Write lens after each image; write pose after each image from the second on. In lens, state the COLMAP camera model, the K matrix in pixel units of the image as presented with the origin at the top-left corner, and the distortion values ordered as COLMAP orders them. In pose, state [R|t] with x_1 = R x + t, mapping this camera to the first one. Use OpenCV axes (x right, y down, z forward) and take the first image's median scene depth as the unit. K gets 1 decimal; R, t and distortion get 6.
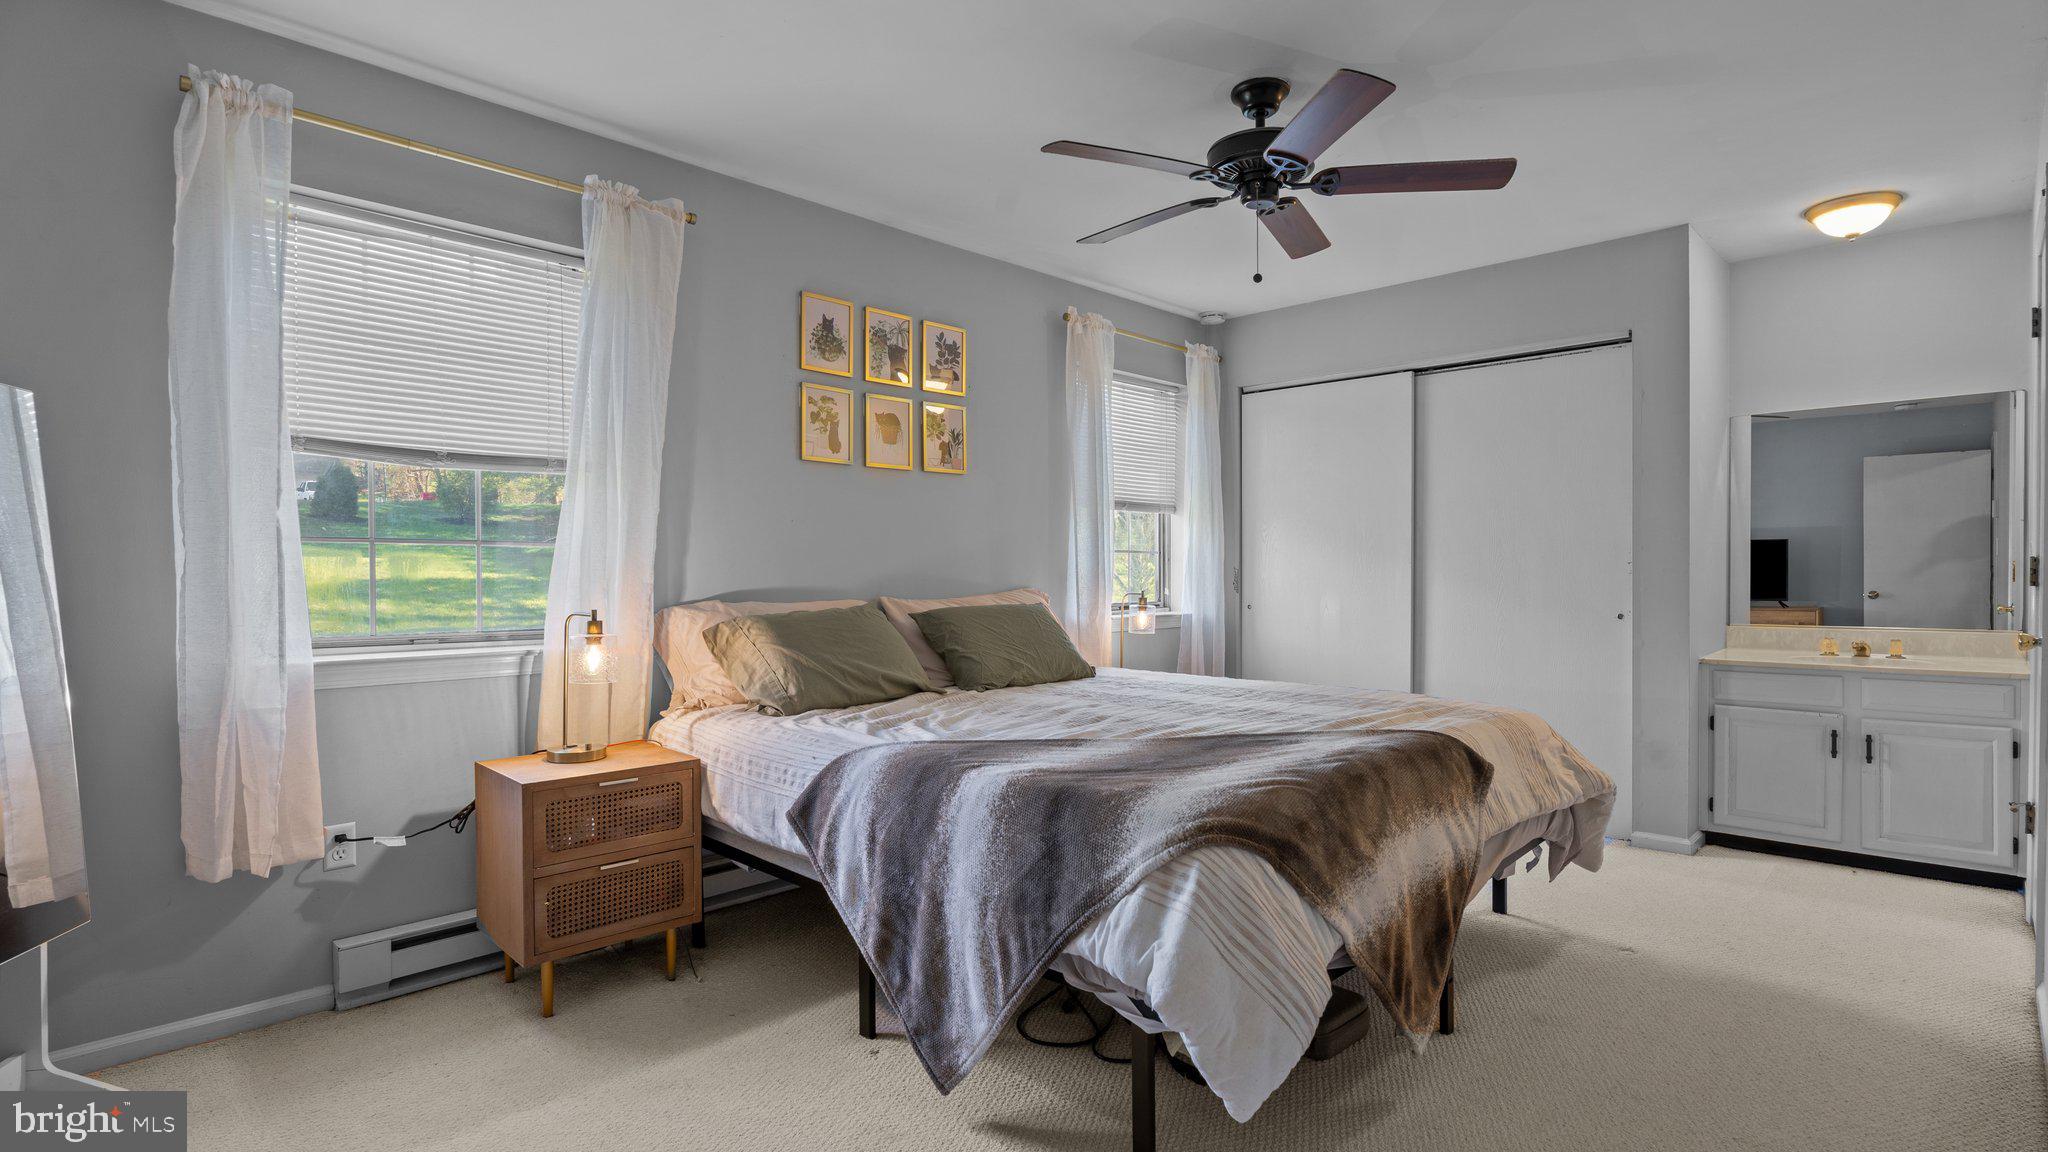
lens RADIAL K [[977.3, 0, 1027.4], [0, 977.3, 579.9], [0, 0, 1]] dist [-0.010612, 0.000212]
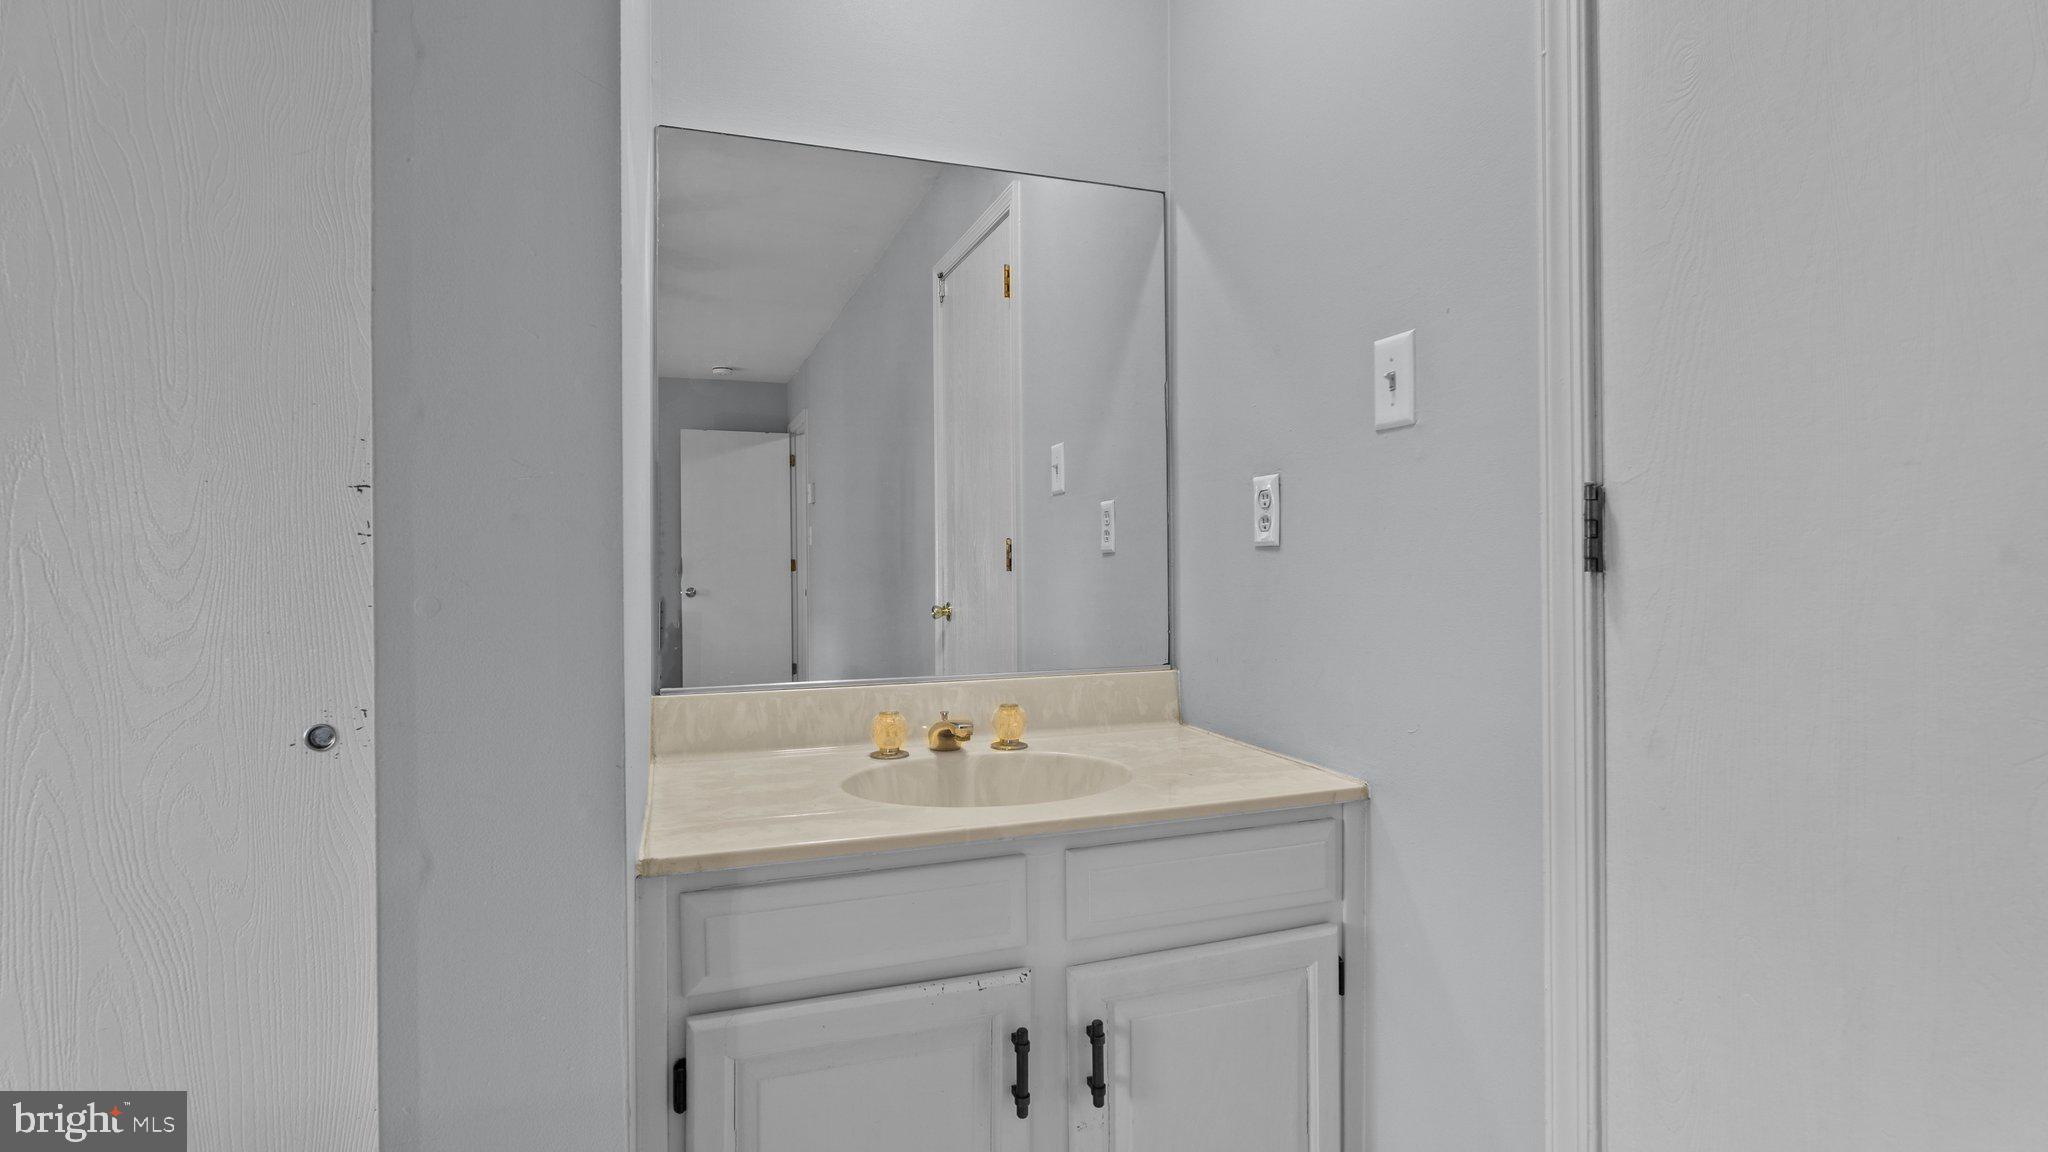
lens RADIAL K [[977.3, 0, 1023.8], [0, 977.3, 577.1], [0, 0, 1]] dist [-0.010612, 0.000212]
pose [[0.436372, -0.008472, 0.899727, 0.315233], [0.010140, 0.999938, 0.004497, 0.002011], [-0.899709, 0.007161, 0.436431, 0.498725]]
